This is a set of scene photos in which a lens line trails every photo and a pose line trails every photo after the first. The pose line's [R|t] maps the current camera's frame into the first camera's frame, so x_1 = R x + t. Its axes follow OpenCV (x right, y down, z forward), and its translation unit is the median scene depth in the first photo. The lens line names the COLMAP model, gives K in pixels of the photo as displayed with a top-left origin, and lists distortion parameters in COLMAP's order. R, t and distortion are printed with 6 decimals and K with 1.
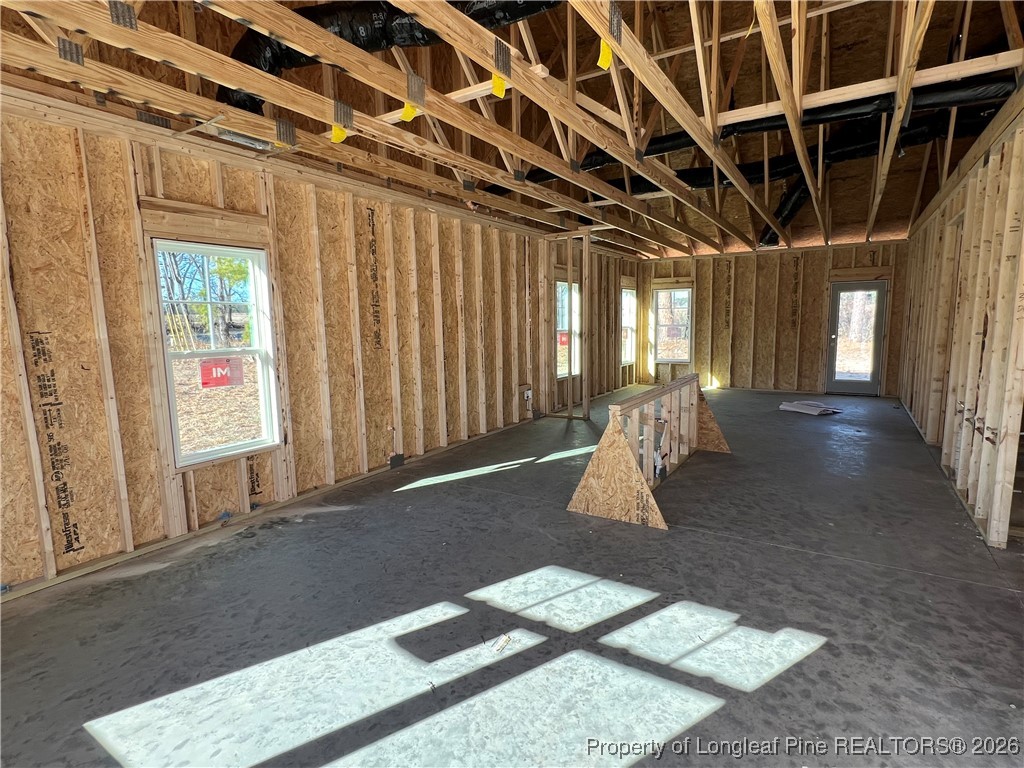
lens RADIAL K [[524.8, 0, 509.1], [0, 524.8, 388.5], [0, 0, 1]] dist [-0.001926, -0.000838]
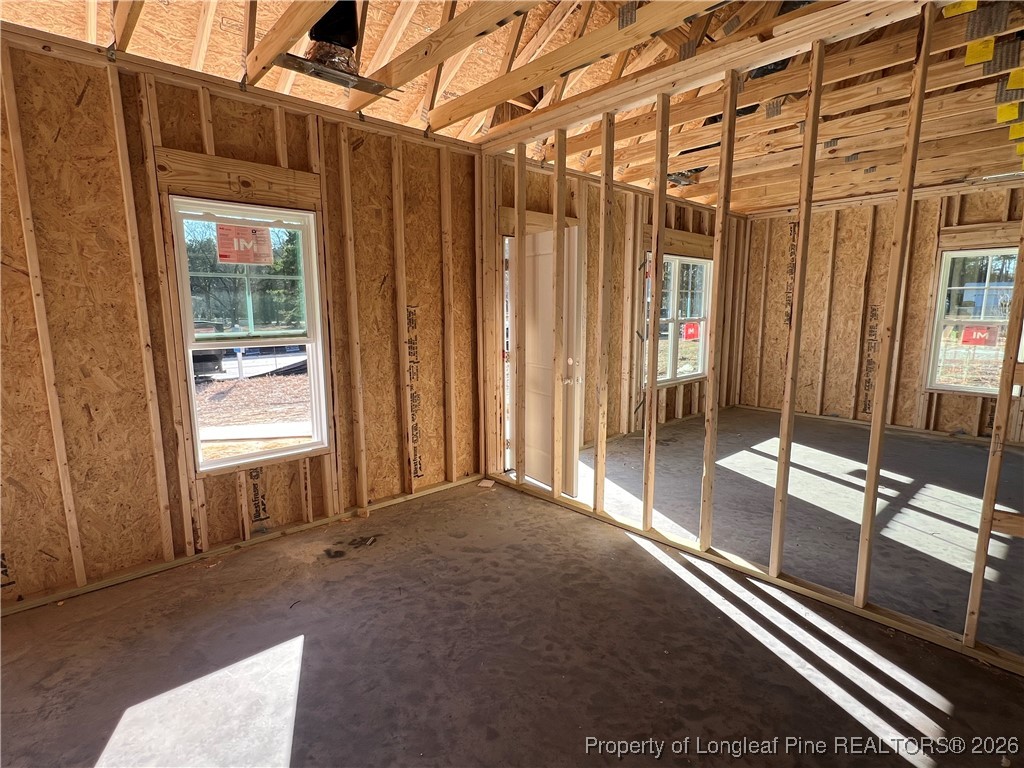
lens RADIAL K [[524.8, 0, 509.1], [0, 524.8, 388.5], [0, 0, 1]] dist [-0.001926, -0.000838]
pose [[-0.253420, 0.170300, -0.952248, 0.445502], [-0.117110, 0.971741, 0.204952, -0.012257], [0.960241, 0.163457, -0.226315, 0.036846]]
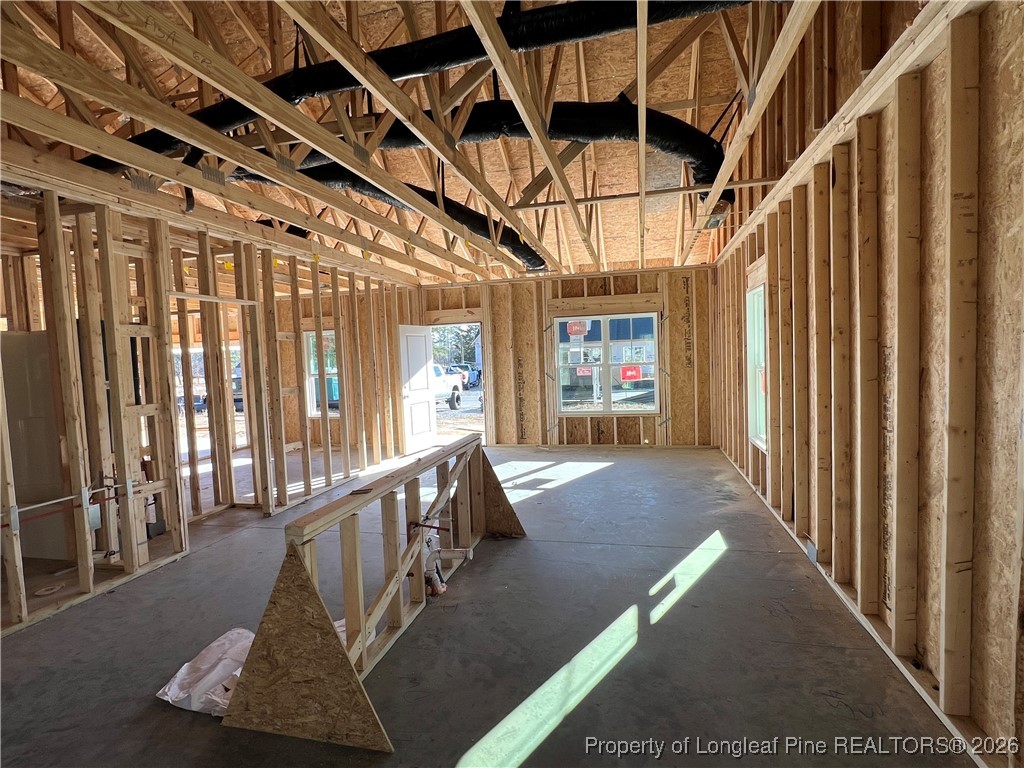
lens RADIAL K [[524.8, 0, 509.1], [0, 524.8, 388.5], [0, 0, 1]] dist [-0.001926, -0.000838]
pose [[-0.946248, 0.078538, -0.313762, 0.176677], [0.017556, 0.981113, 0.192638, -0.103986], [0.322965, 0.176775, -0.929755, 0.756712]]
